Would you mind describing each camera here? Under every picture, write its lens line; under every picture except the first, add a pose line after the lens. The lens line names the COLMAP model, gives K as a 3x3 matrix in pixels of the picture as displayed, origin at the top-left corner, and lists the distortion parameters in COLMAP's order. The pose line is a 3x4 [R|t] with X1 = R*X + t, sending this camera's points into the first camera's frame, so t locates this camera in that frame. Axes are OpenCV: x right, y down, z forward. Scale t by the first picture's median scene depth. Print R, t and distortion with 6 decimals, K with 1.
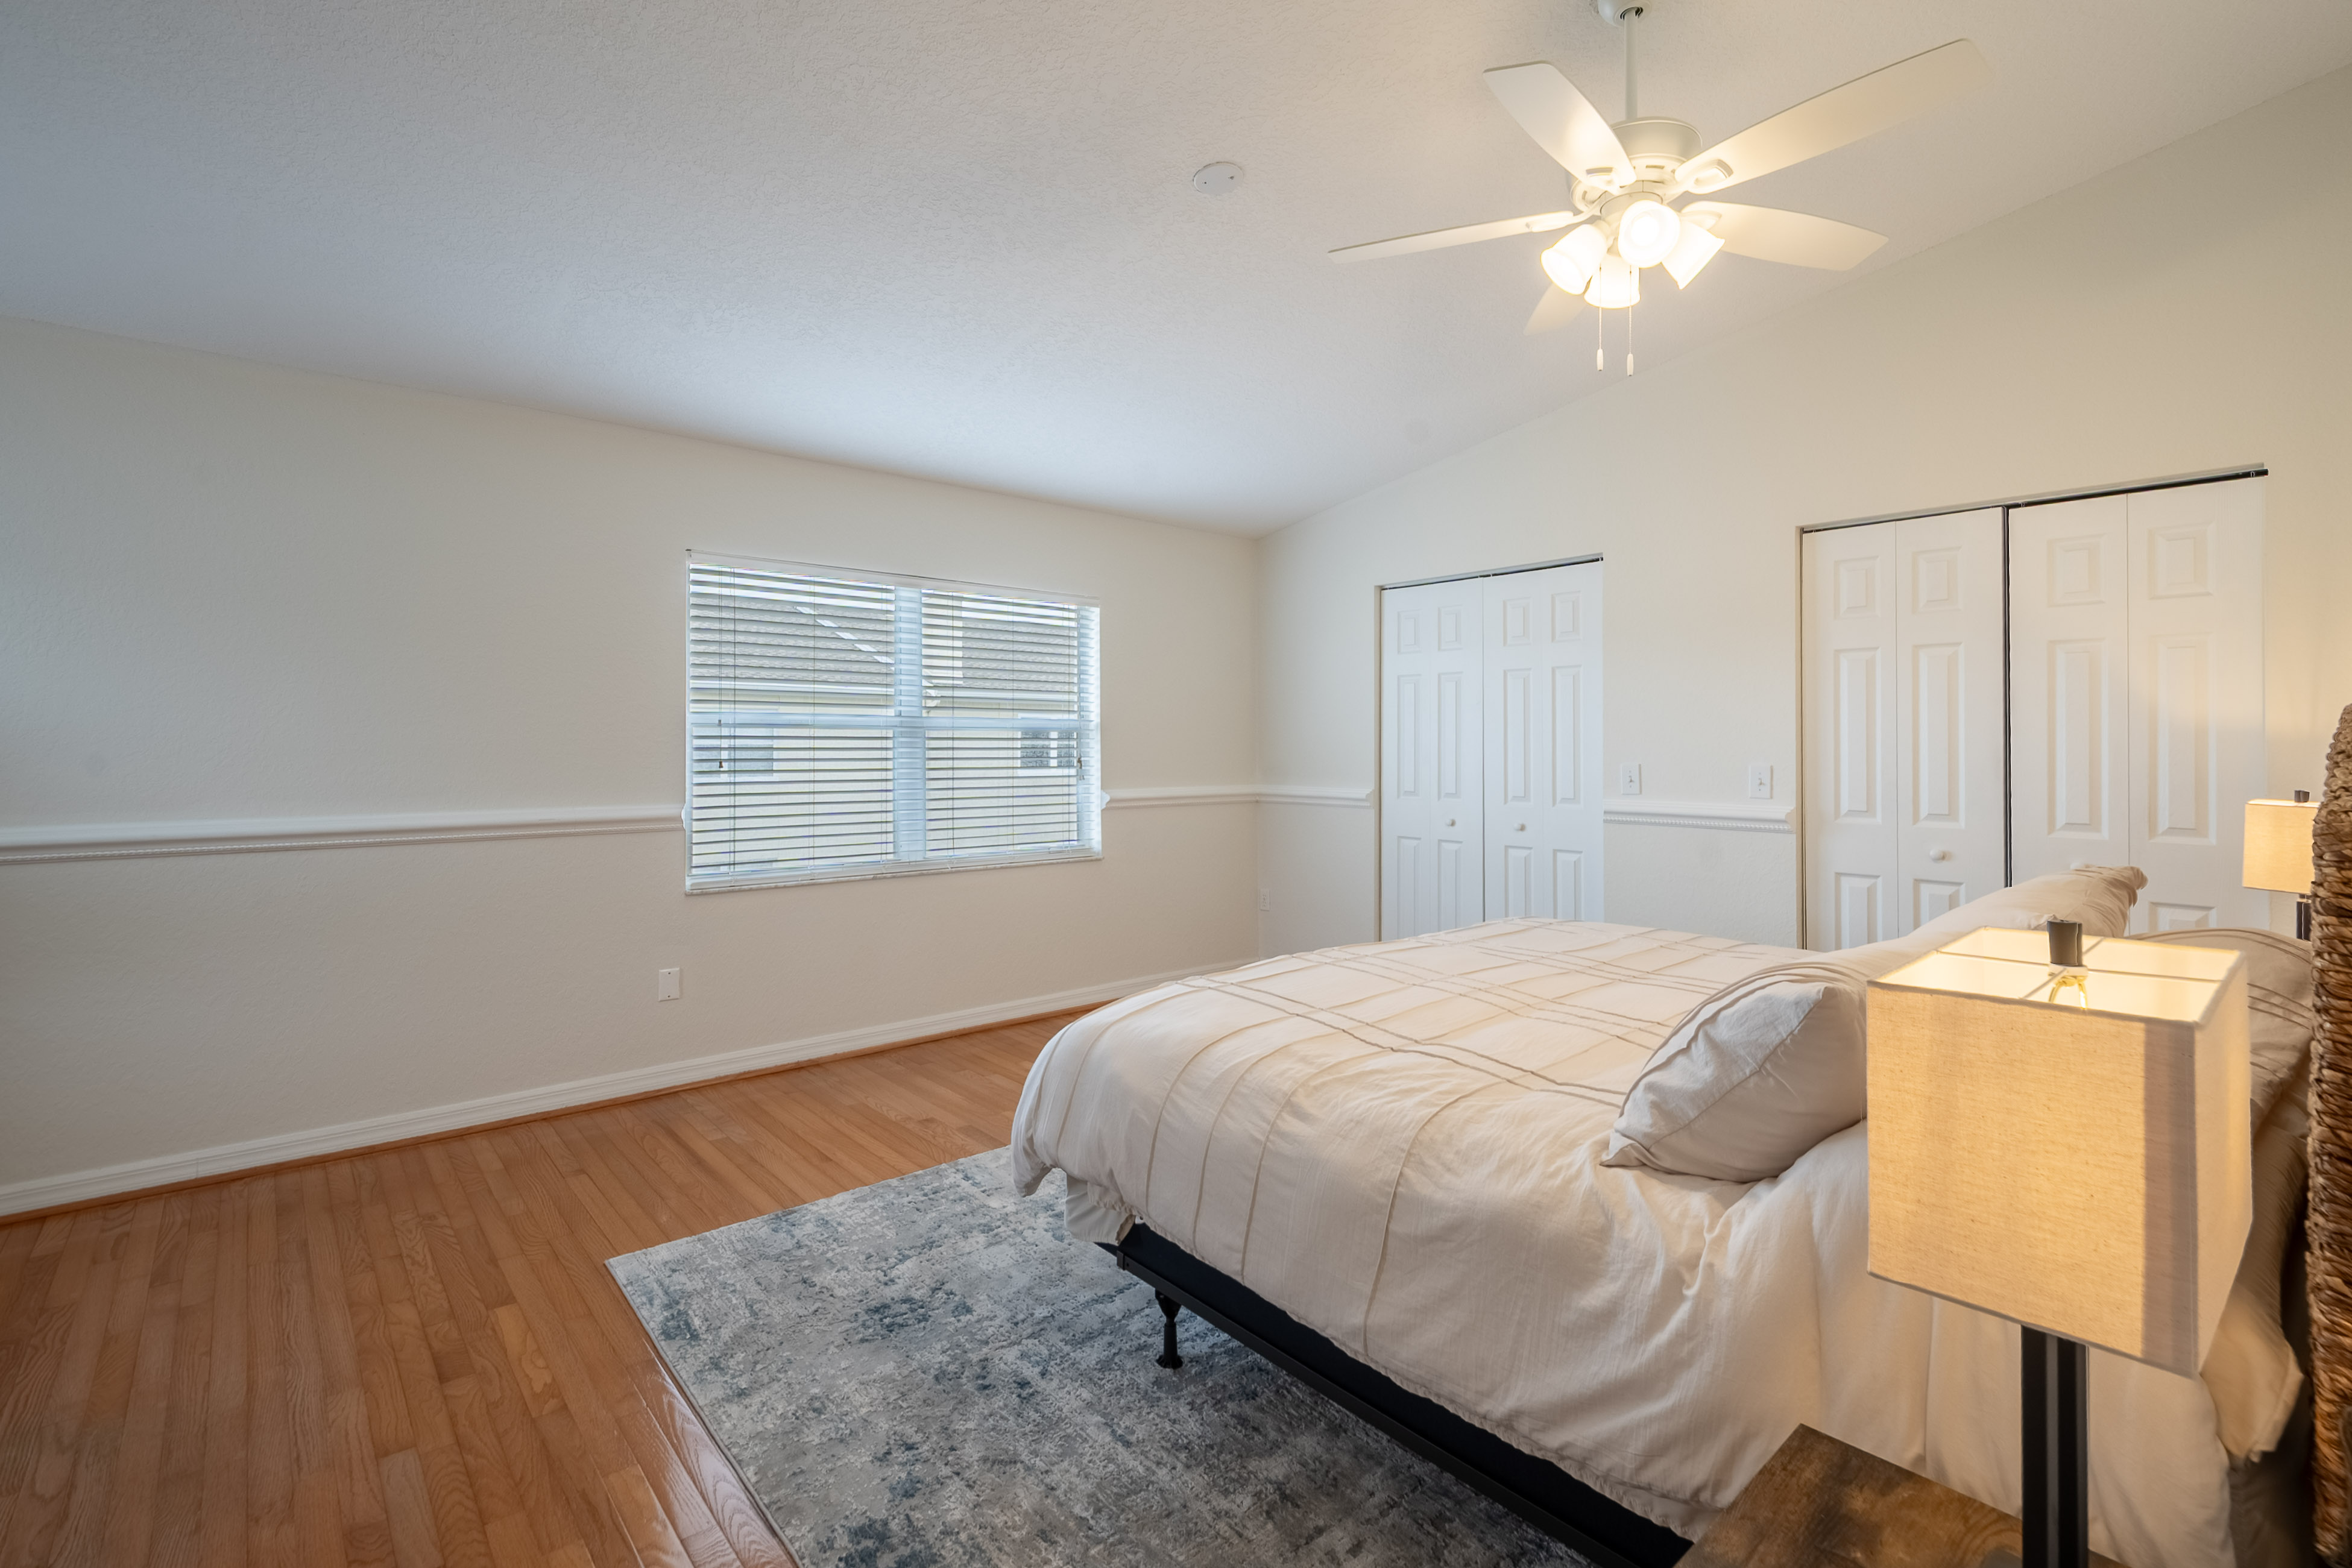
lens RADIAL K [[1066.6, 0, 1240.9], [0, 1066.6, 729.8], [0, 0, 1]] dist [0.000902, 0.000113]
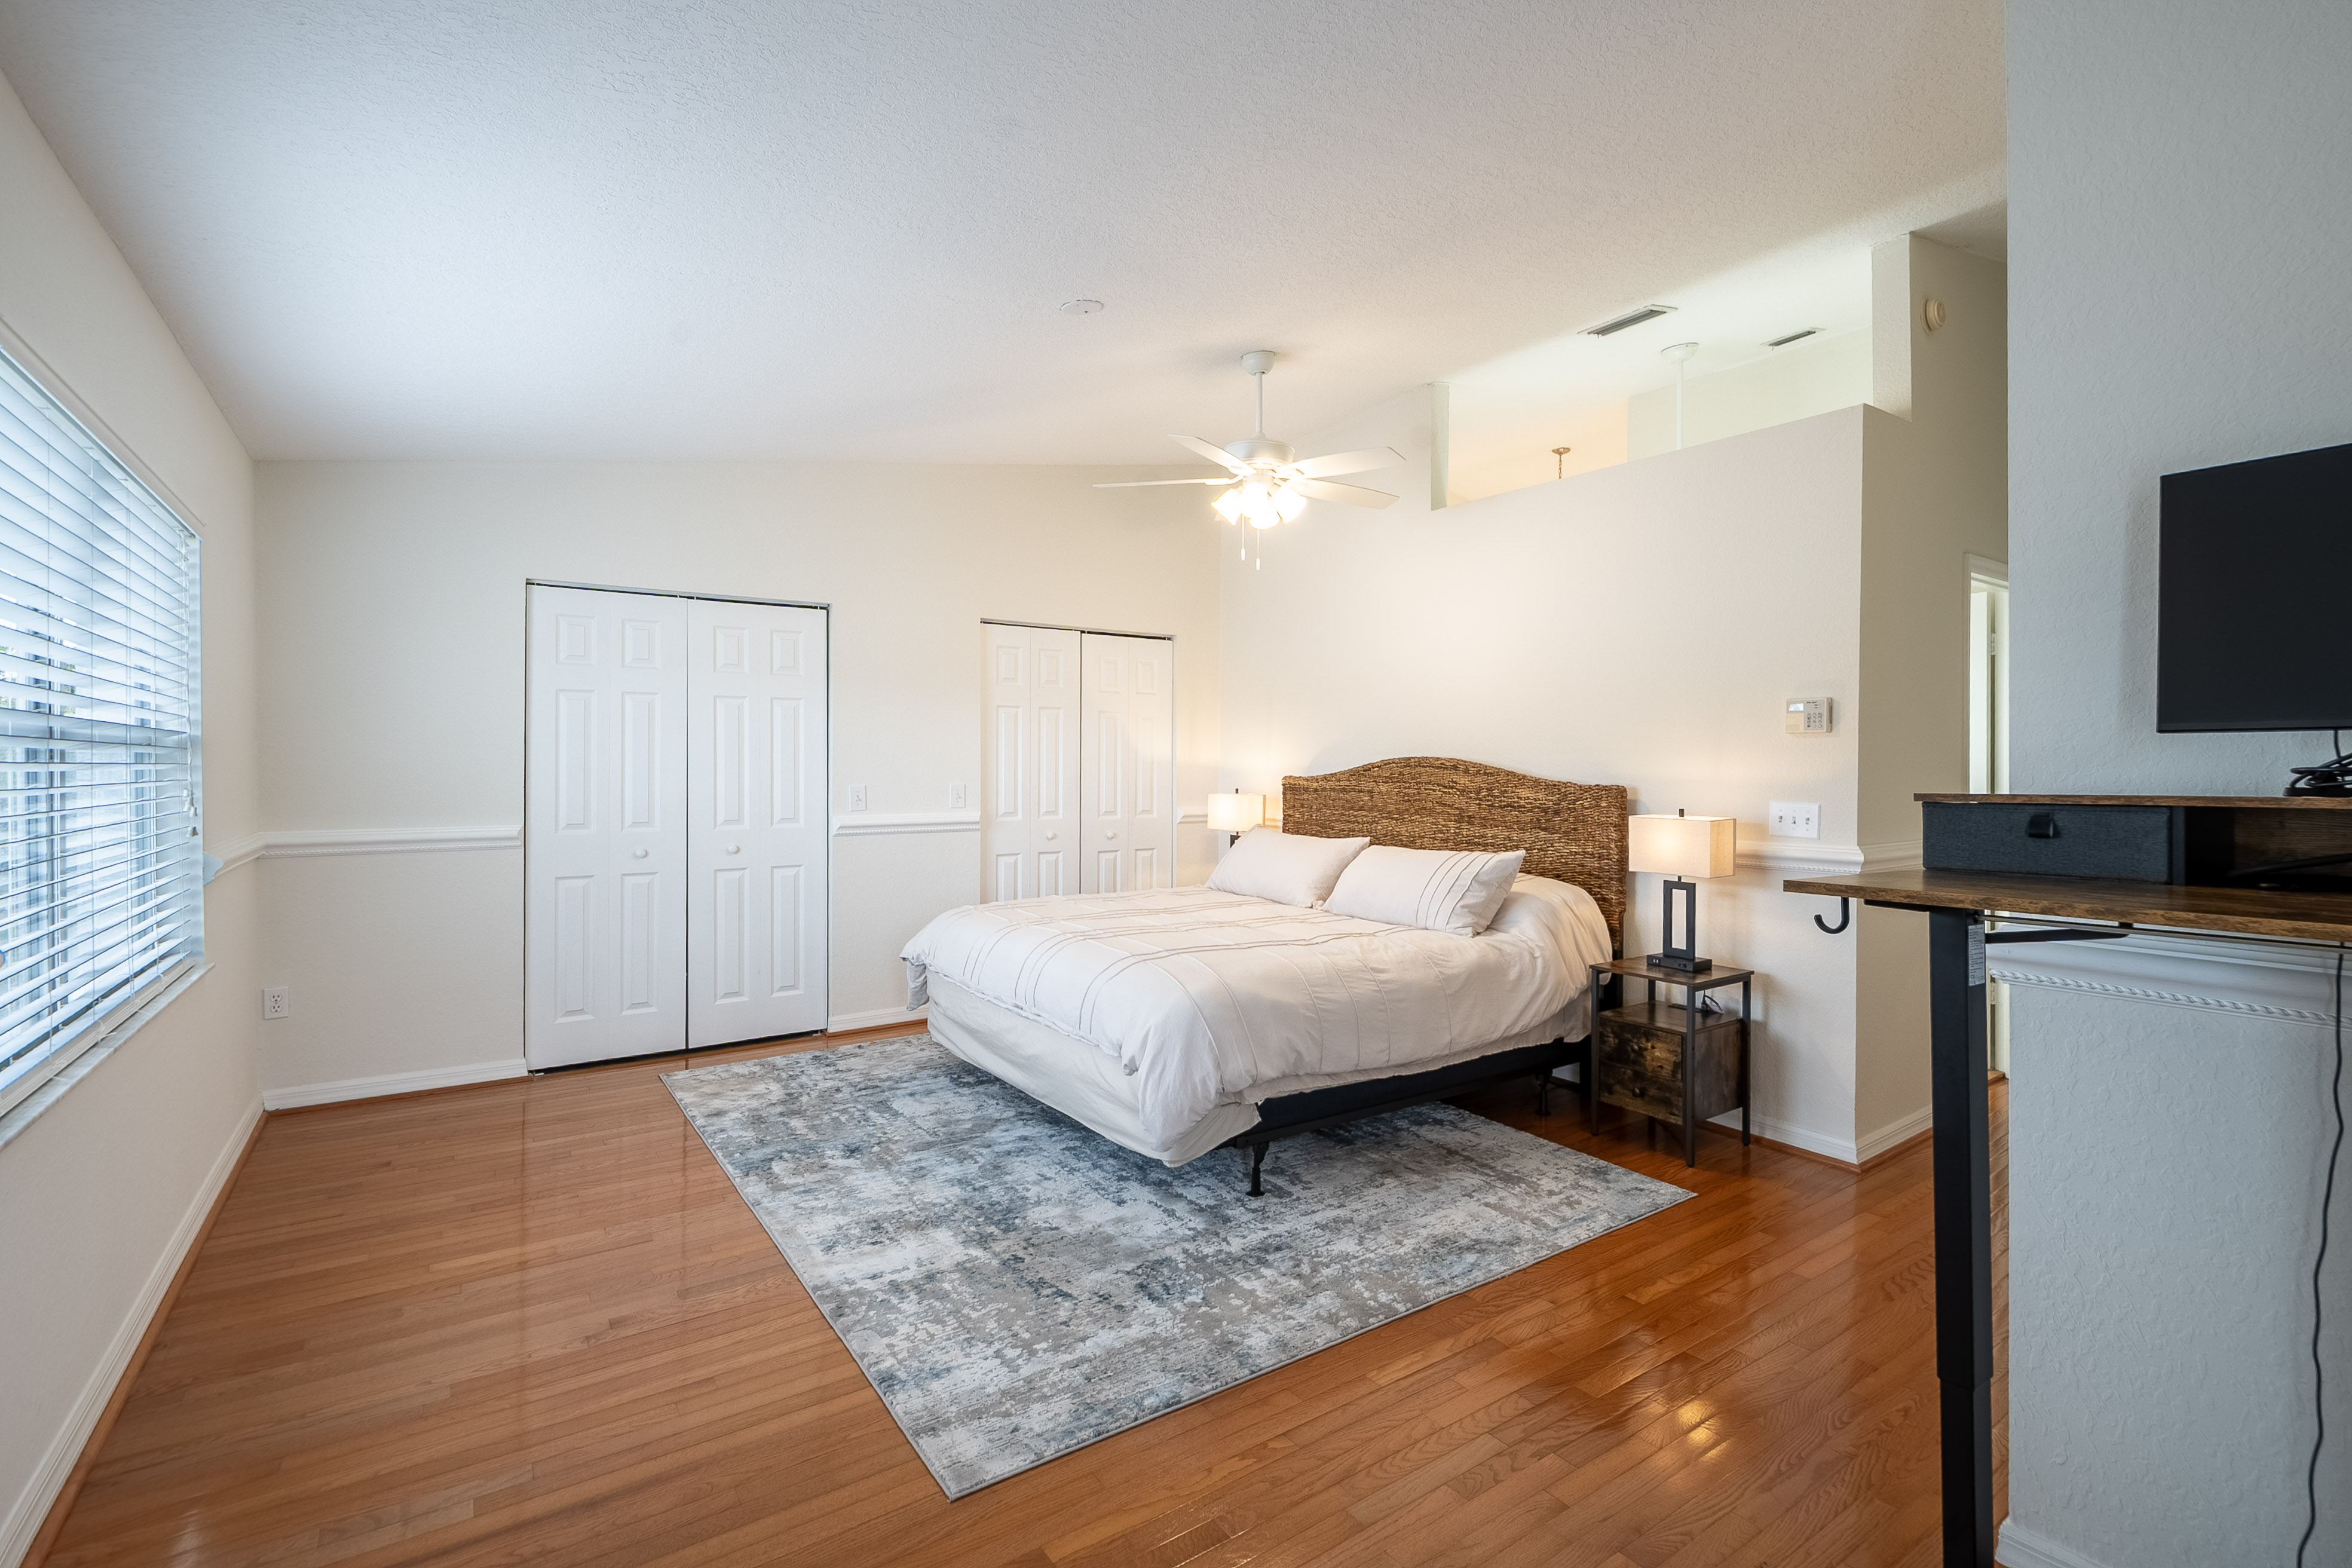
lens RADIAL K [[1082.3, 0, 1238.4], [0, 1082.3, 779.1], [0, 0, 1]] dist [-0.000543, -0.000055]
pose [[0.104149, -0.012482, 0.994483, -0.972001], [-0.014011, 0.999804, 0.014016, 0.002502], [-0.994463, -0.015393, 0.103954, 0.556588]]
